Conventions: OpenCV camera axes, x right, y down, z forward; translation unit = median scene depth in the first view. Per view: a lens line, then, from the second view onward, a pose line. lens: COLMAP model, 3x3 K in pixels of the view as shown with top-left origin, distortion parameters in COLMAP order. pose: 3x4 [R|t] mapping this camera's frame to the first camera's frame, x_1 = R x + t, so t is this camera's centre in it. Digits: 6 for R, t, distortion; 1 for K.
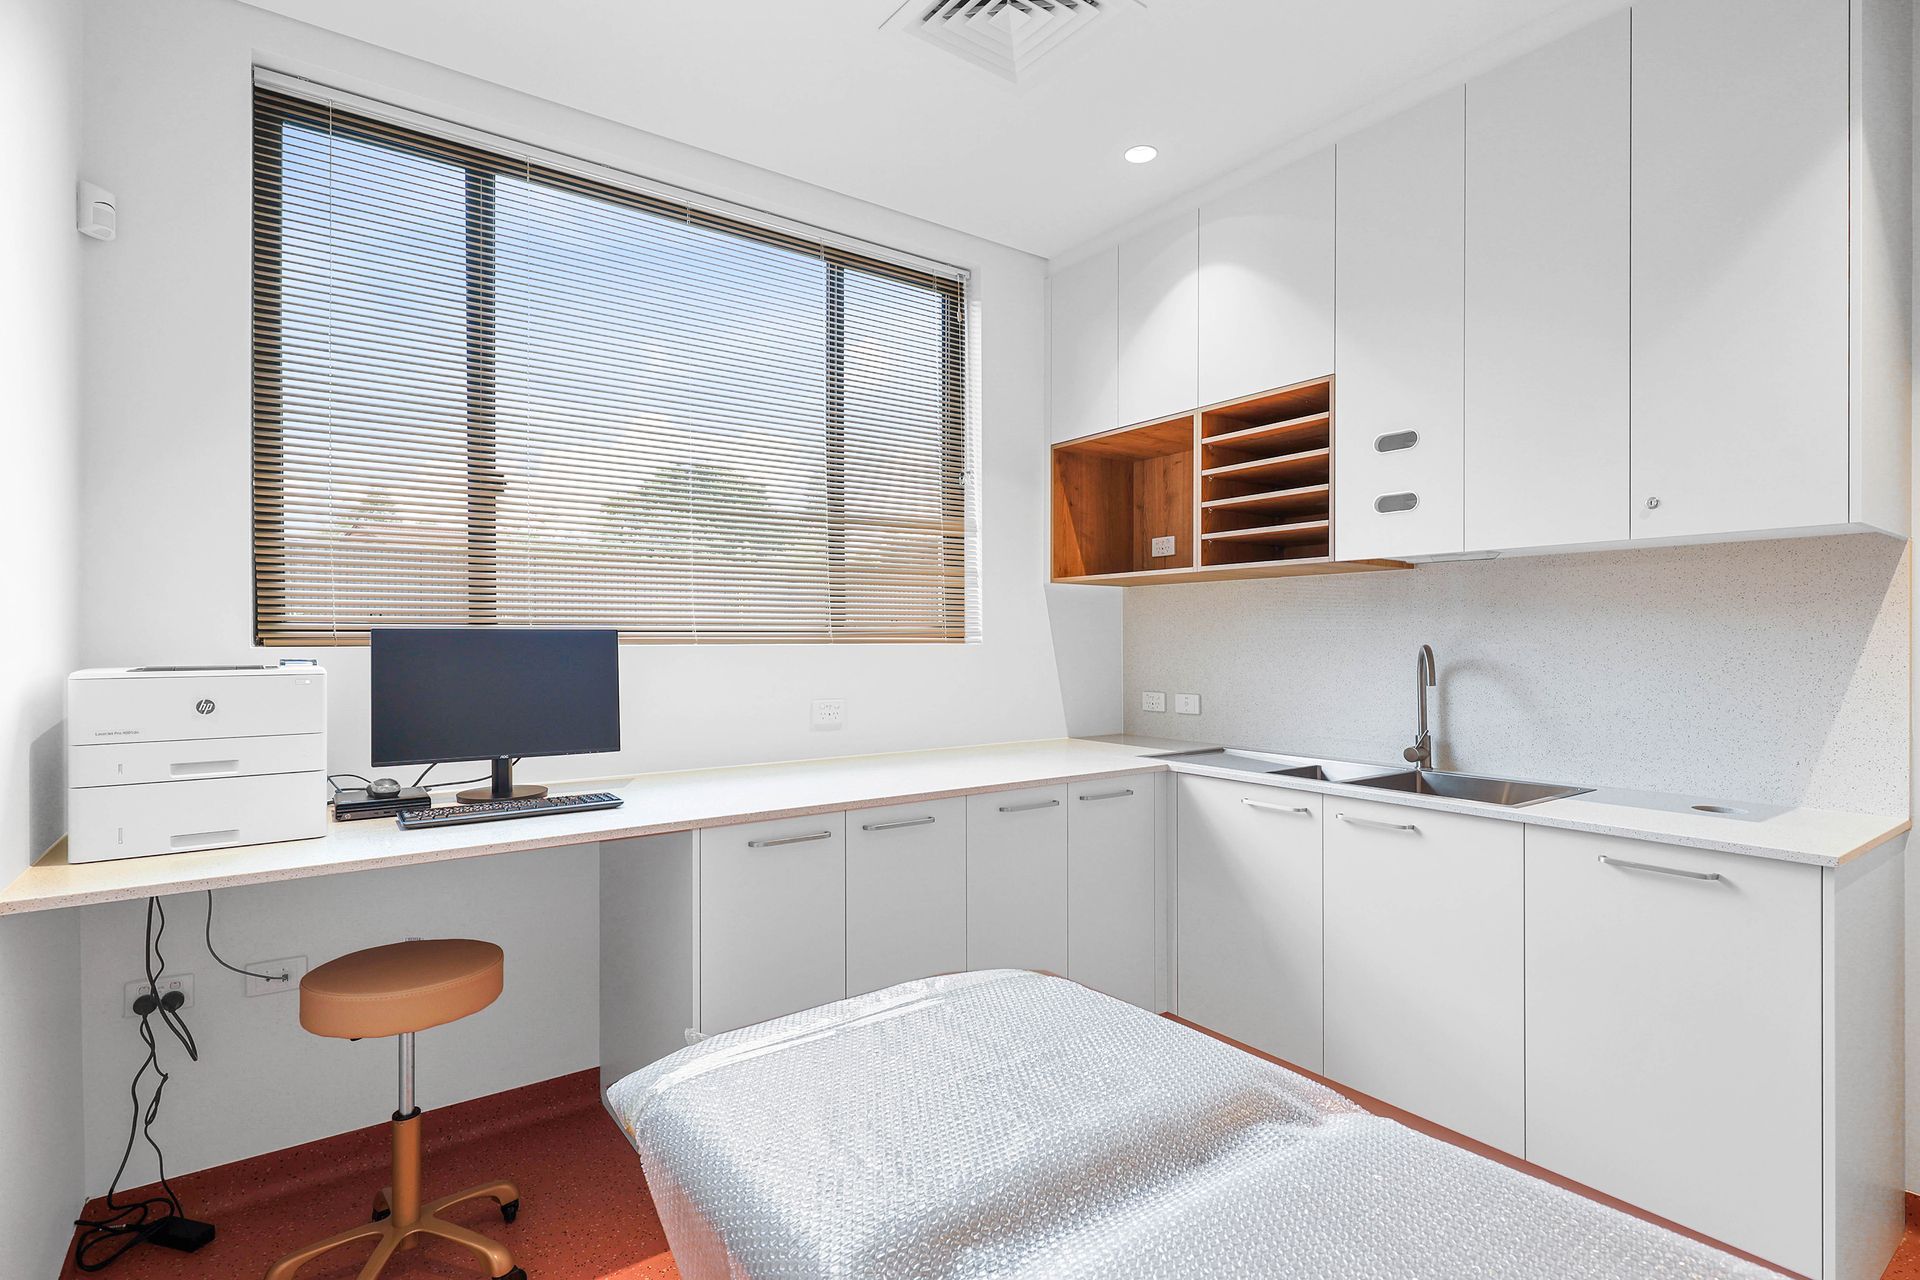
lens RADIAL K [[914.9, 0, 959.2], [0, 914.9, 642.8], [0, 0, 1]] dist [-0.002796, -0.000017]
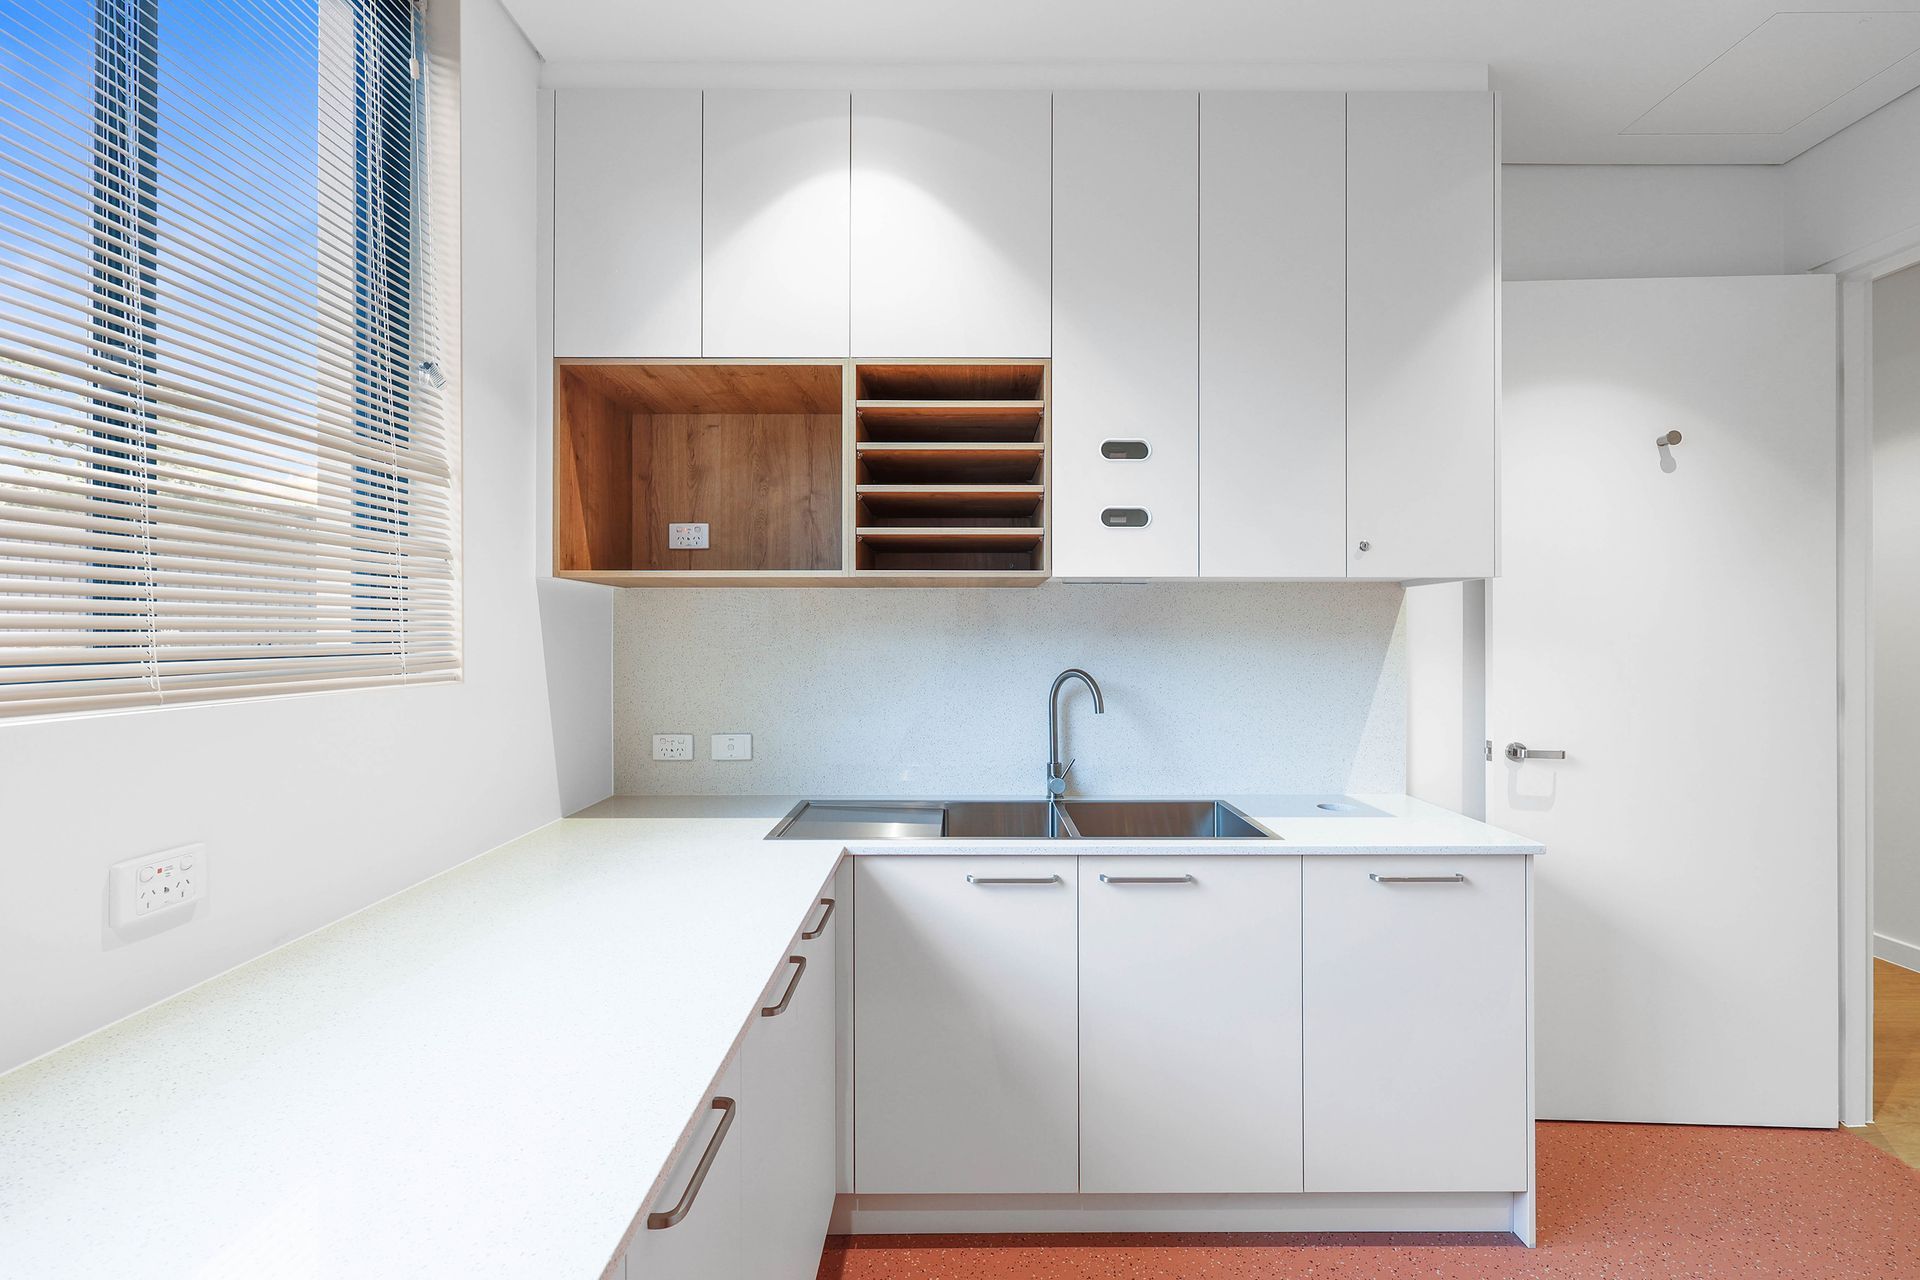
lens RADIAL K [[829.6, 0, 960.6], [0, 829.6, 634.2], [0, 0, 1]] dist [0.004460, 0.000338]
pose [[0.591918, 0.003013, 0.805992, -0.227242], [0.002512, 0.999981, -0.005583, -0.026719], [-0.805994, 0.005330, 0.591900, 0.521113]]
